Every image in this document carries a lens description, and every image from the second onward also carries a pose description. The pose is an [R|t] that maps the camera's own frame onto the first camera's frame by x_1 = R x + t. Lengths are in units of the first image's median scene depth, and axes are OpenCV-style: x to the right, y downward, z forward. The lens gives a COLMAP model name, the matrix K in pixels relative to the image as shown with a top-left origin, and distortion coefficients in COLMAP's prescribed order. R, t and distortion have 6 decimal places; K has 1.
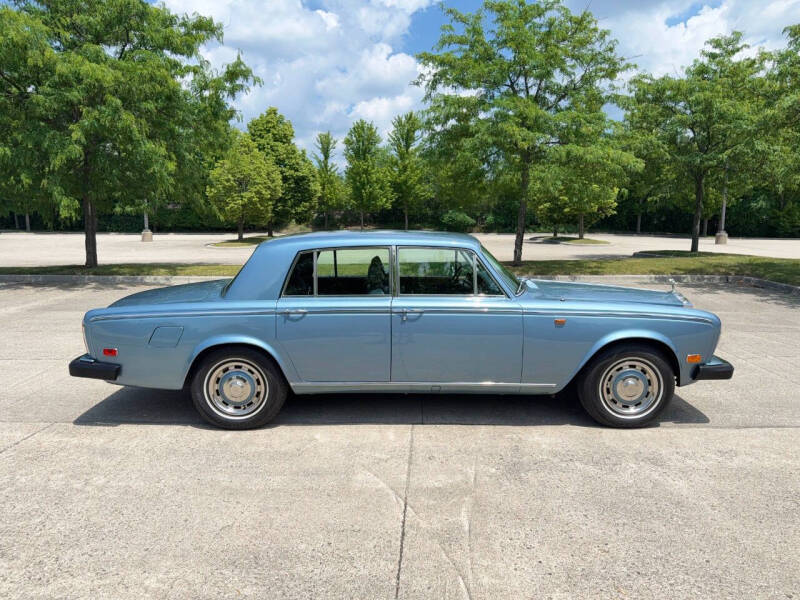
lens RADIAL K [[557.7, 0, 404.6], [0, 557.7, 302.1], [0, 0, 1]] dist [0.099711, -0.126260]
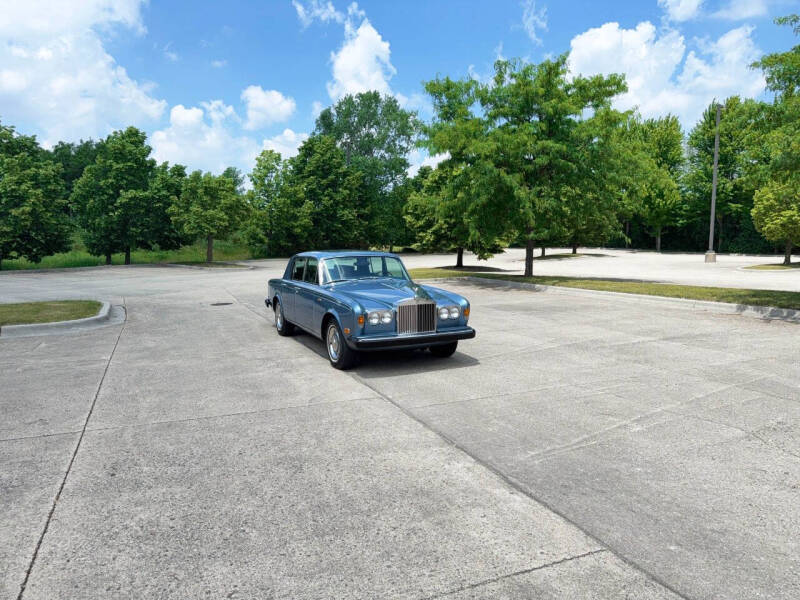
lens RADIAL K [[557.7, 0, 404.6], [0, 557.7, 302.1], [0, 0, 1]] dist [0.099711, -0.126260]
pose [[0.425886, 0.093373, -0.899946, 0.292191], [-0.125790, 0.991111, 0.043304, -0.011061], [0.895990, 0.094762, 0.433846, 0.064158]]
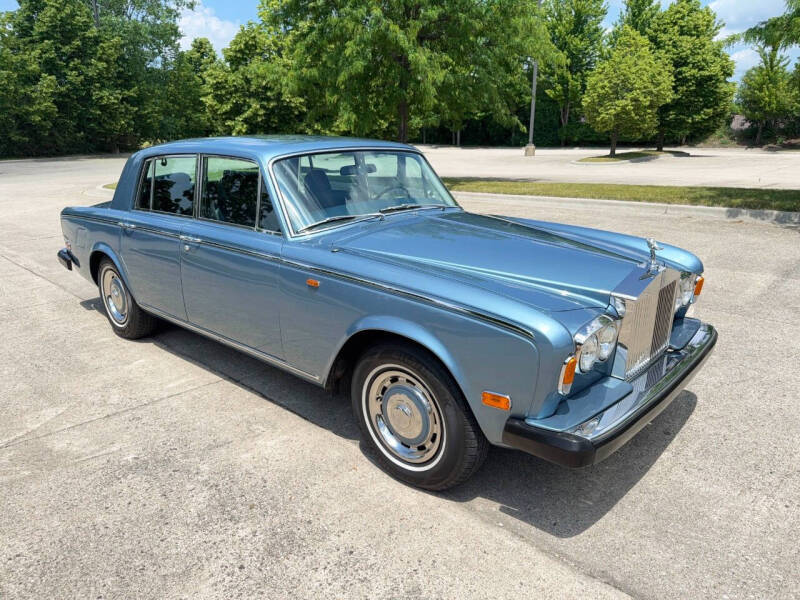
lens RADIAL K [[567.1, 0, 401.2], [0, 567.1, 303.1], [0, 0, 1]] dist [0.022790, -0.035680]
pose [[0.733515, 0.184859, -0.654051, 0.109251], [-0.088860, 0.980125, 0.177364, -0.009513], [0.673839, -0.071980, 0.735364, 0.084511]]
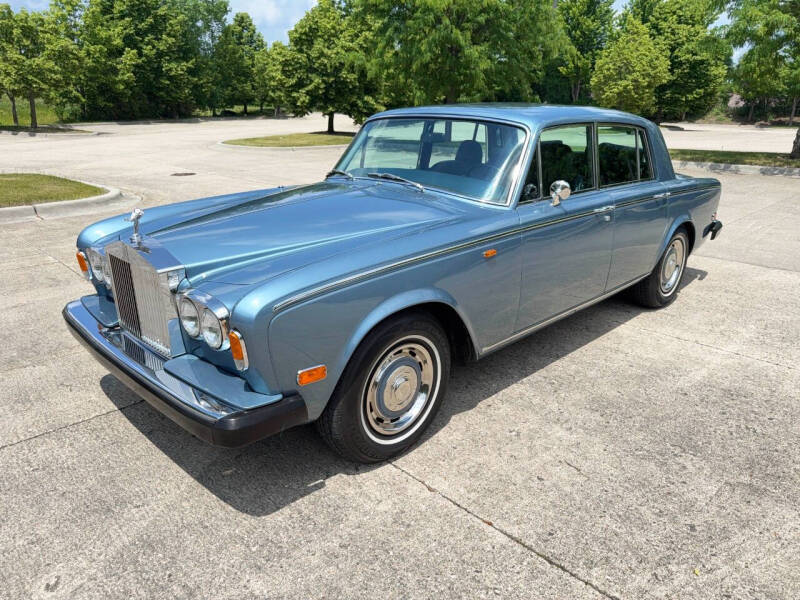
lens RADIAL K [[567.1, 0, 401.2], [0, 567.1, 303.1], [0, 0, 1]] dist [0.022790, -0.035680]
pose [[0.724379, 0.229410, -0.650112, 0.200000], [-0.107327, 0.969038, 0.222364, 0.014651], [0.680996, -0.091301, 0.726573, -0.084523]]
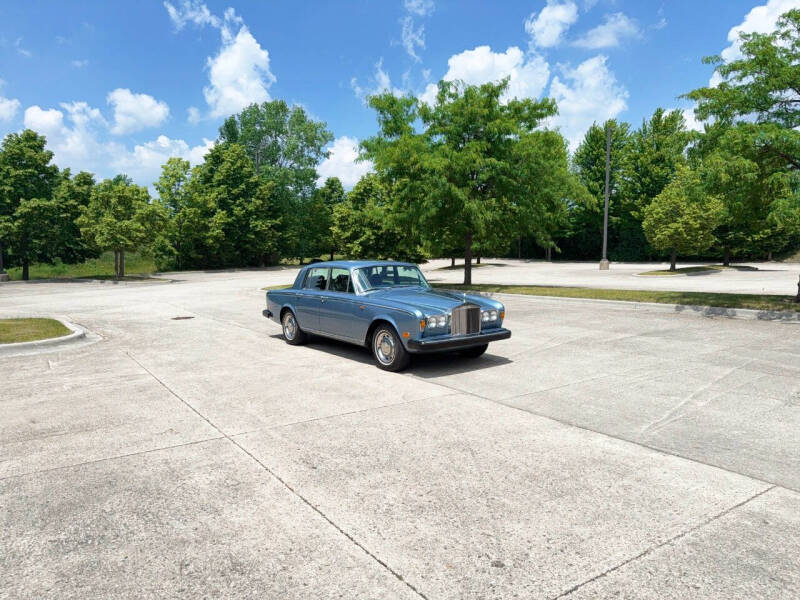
lens RADIAL K [[560.0, 0, 403.6], [0, 560.0, 305.8], [0, 0, 1]] dist [0.094297, -0.126759]
pose [[0.592029, 0.067847, -0.803056, 0.271795], [-0.103968, 0.994553, 0.007378, -0.000503], [0.799182, 0.079125, 0.595858, -0.005756]]
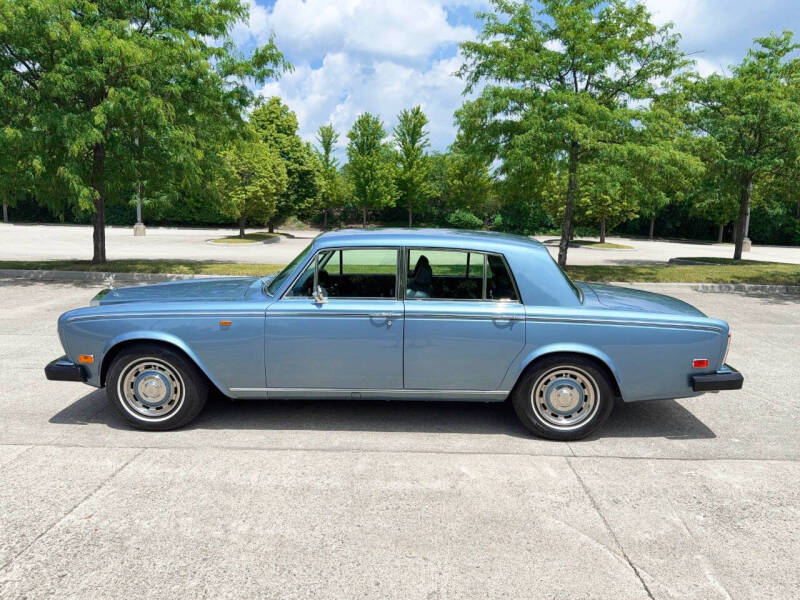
lens RADIAL K [[579.2, 0, 415.3], [0, 579.2, 301.0], [0, 0, 1]] dist [0.106969, -0.136593]
pose [[0.999261, 0.017784, 0.034067, -0.035573], [-0.017598, 0.999829, -0.005756, -0.001870], [-0.034163, 0.005152, 0.999403, 0.014043]]
